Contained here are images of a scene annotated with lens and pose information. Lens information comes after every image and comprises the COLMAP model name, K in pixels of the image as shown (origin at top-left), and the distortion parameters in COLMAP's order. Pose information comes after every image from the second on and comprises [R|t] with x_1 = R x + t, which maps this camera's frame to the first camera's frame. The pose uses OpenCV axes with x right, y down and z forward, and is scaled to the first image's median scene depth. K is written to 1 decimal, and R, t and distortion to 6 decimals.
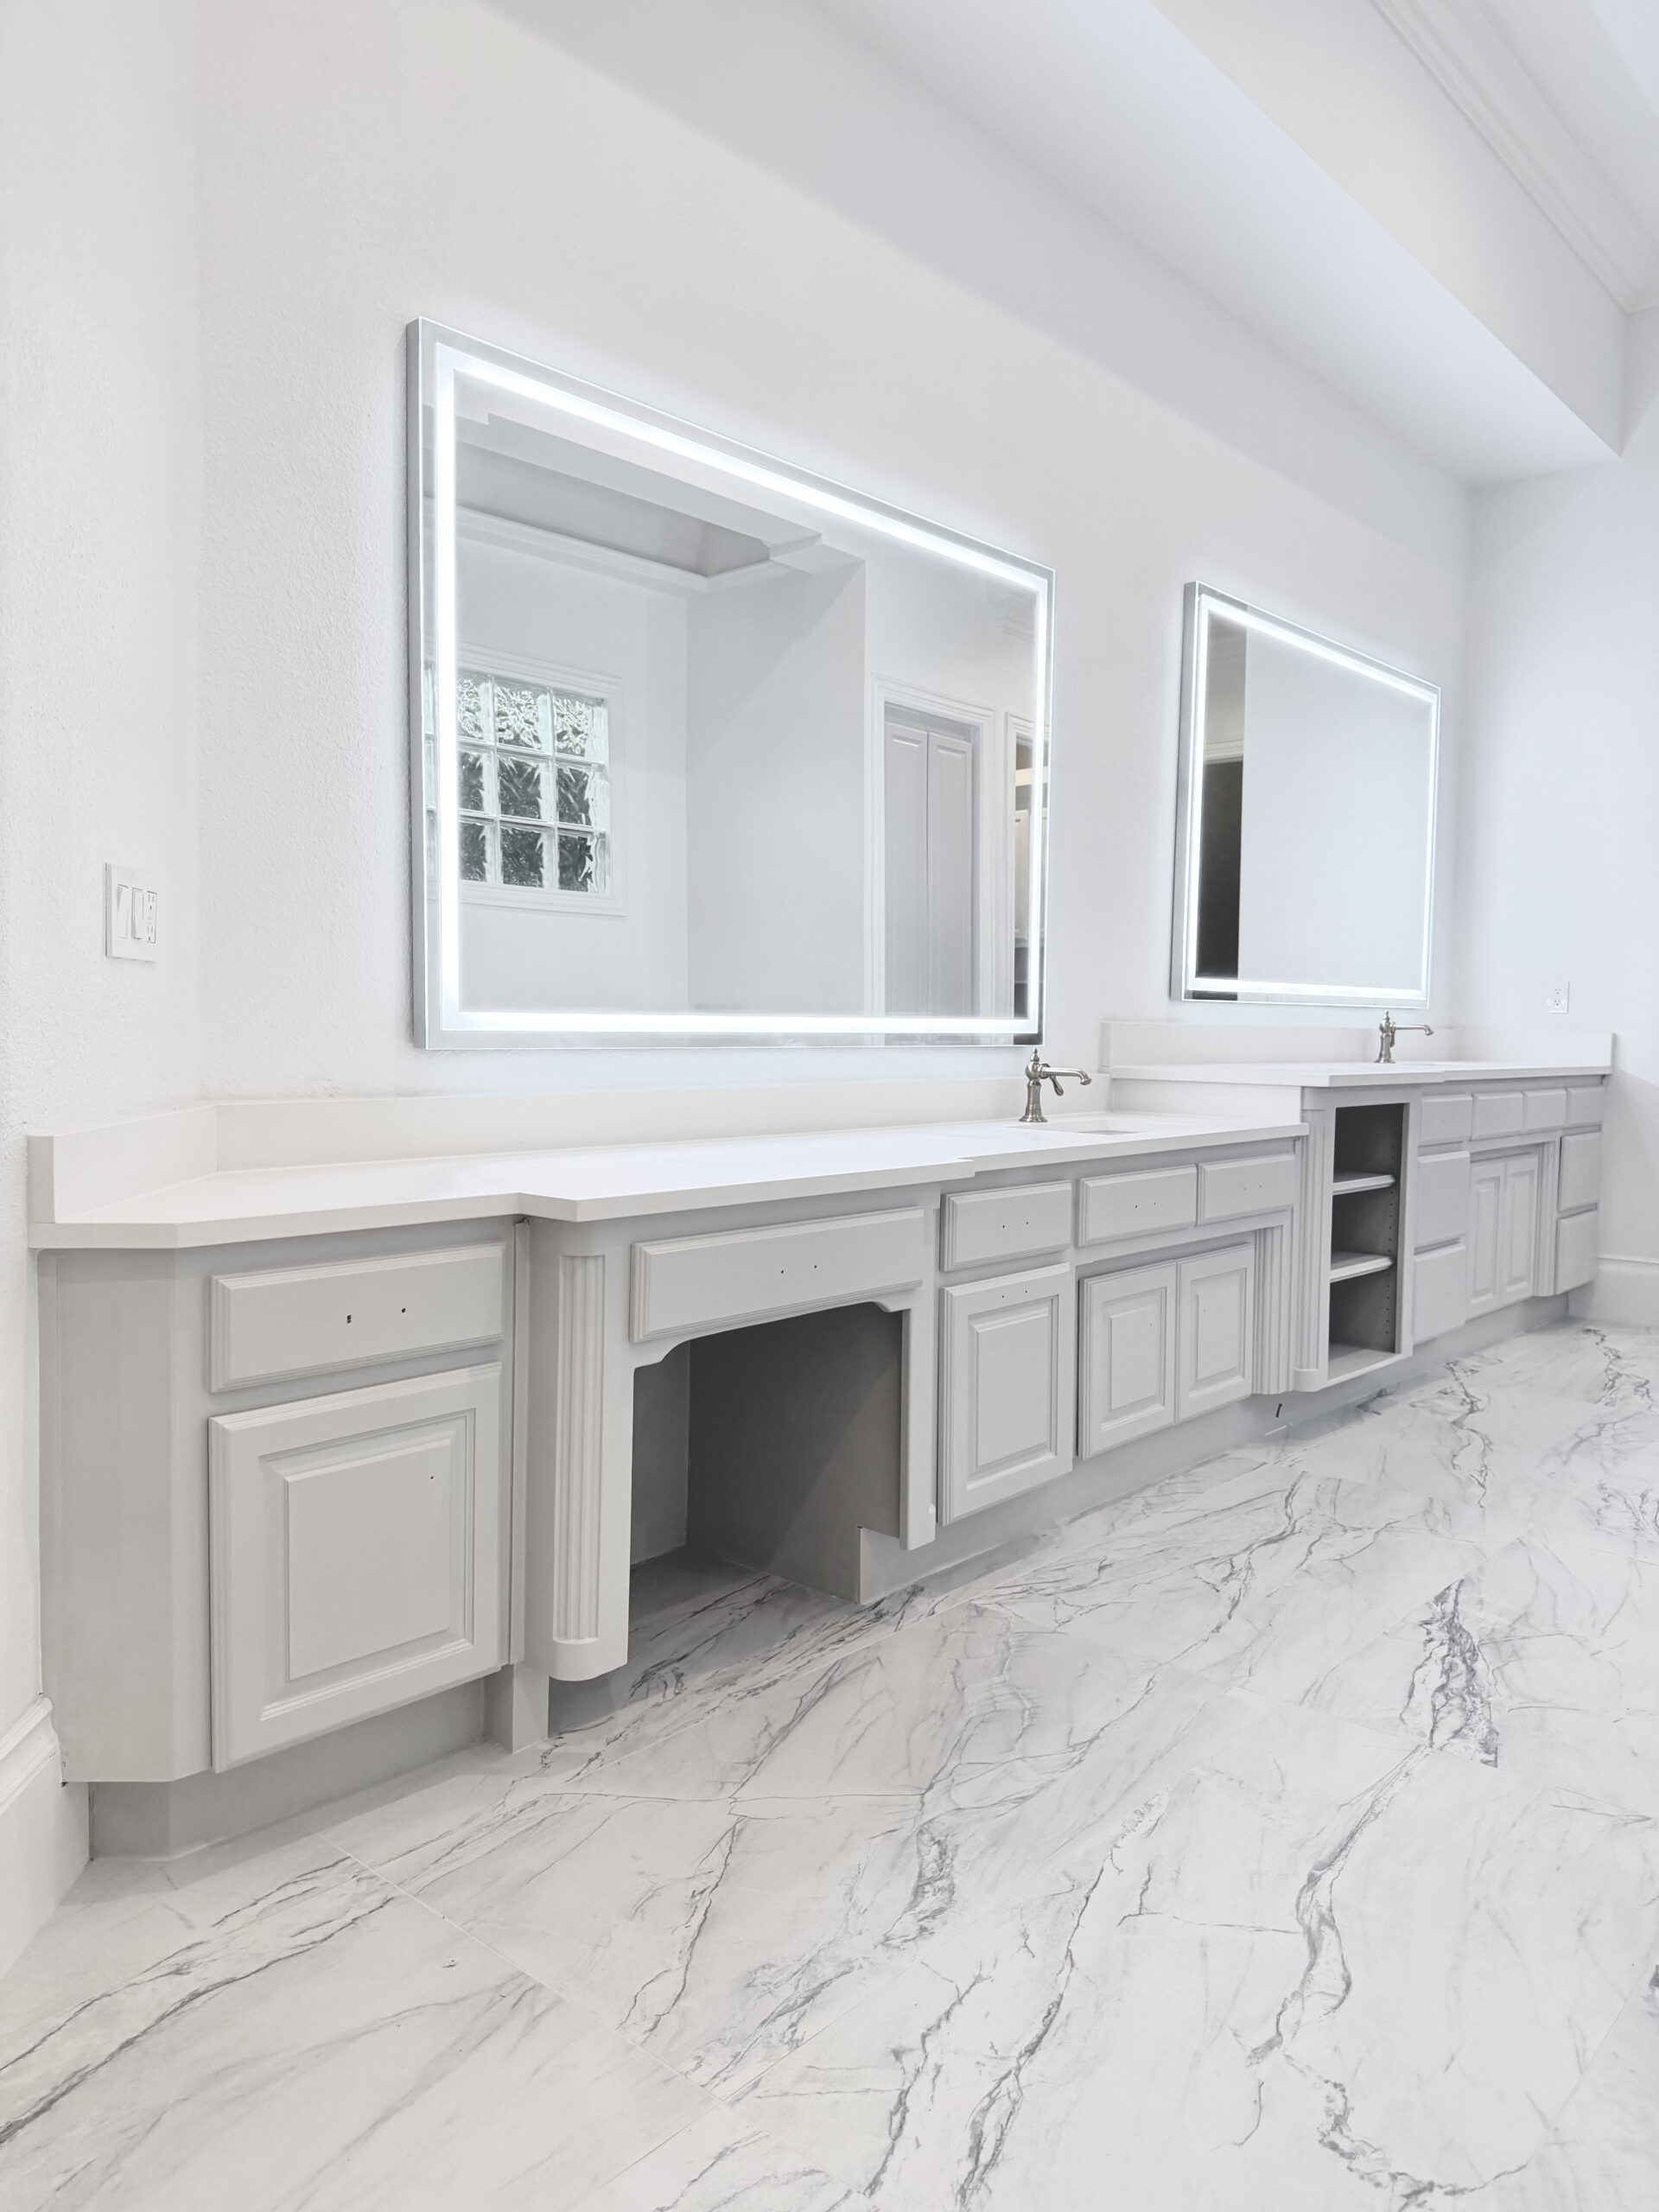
lens RADIAL K [[1570.6, 0, 851.0], [0, 1570.6, 1105.8], [0, 0, 1]] dist [0.052831, -0.072885]
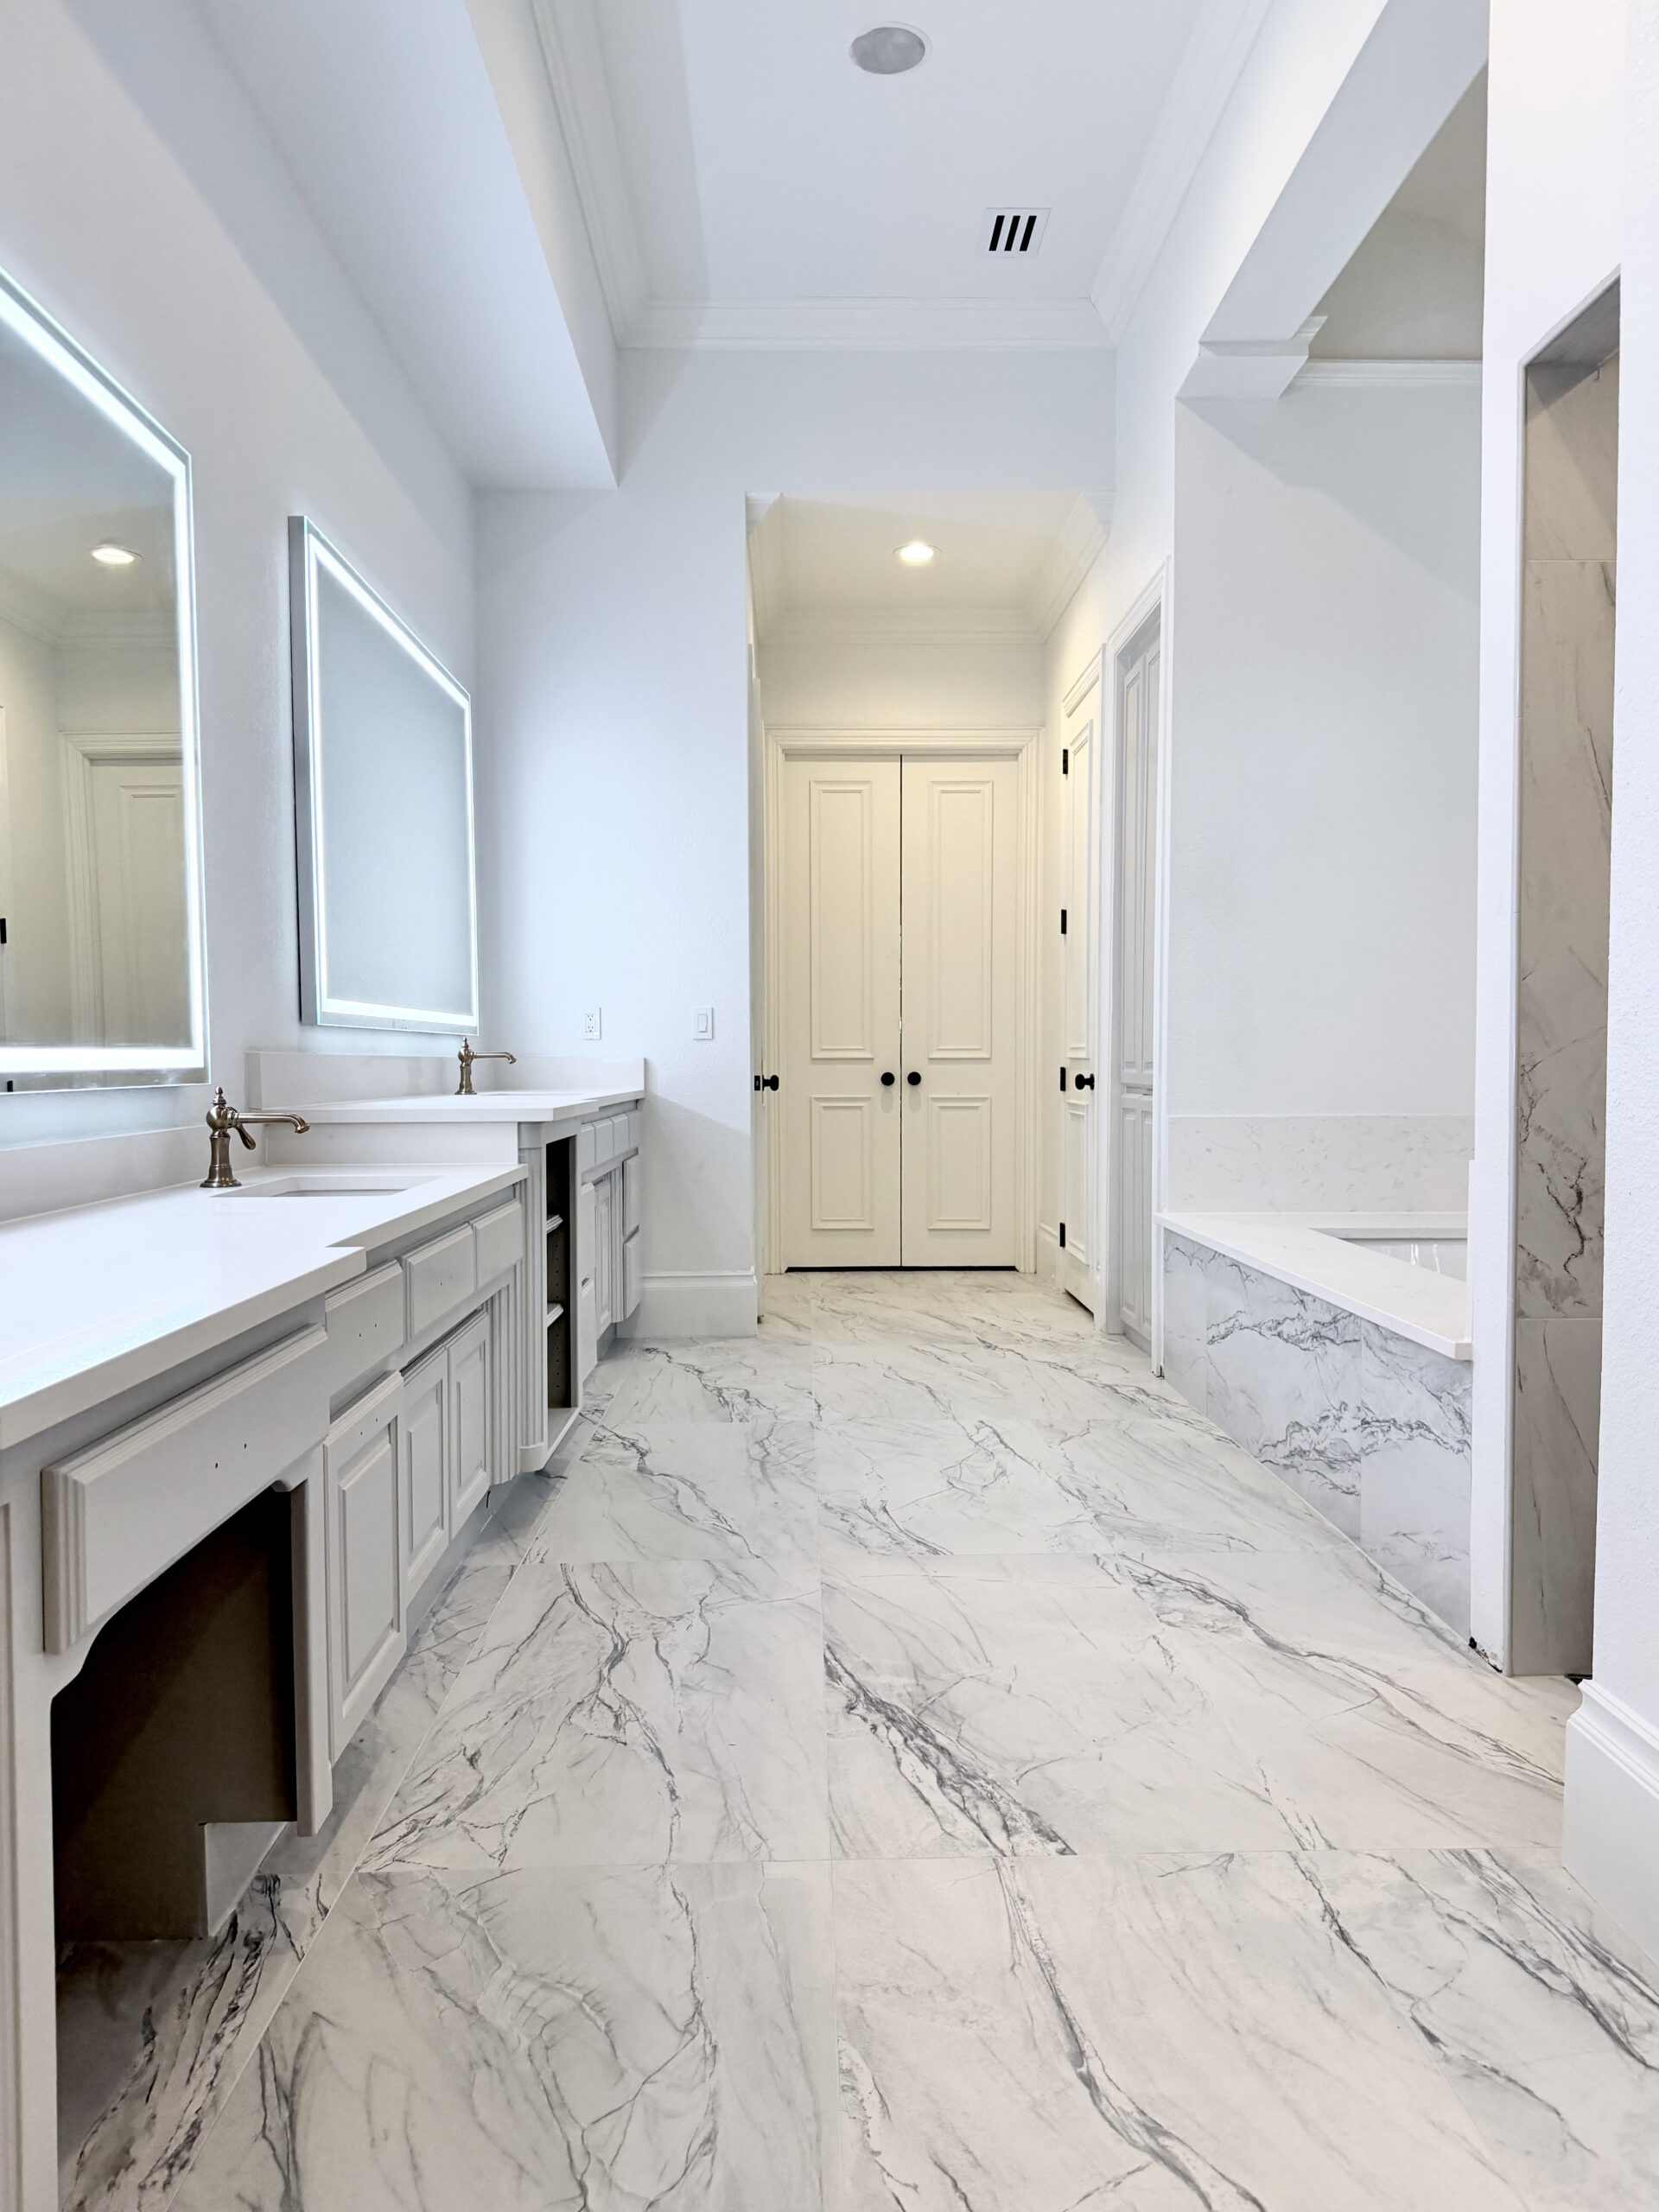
lens RADIAL K [[1570.6, 0, 843.5], [0, 1570.6, 1123.6], [0, 0, 1]] dist [0.052831, -0.072885]
pose [[0.737240, -0.048350, 0.673899, -0.195530], [0.054640, 0.998436, 0.011859, -0.014215], [-0.673418, 0.028079, 0.738728, 0.277545]]
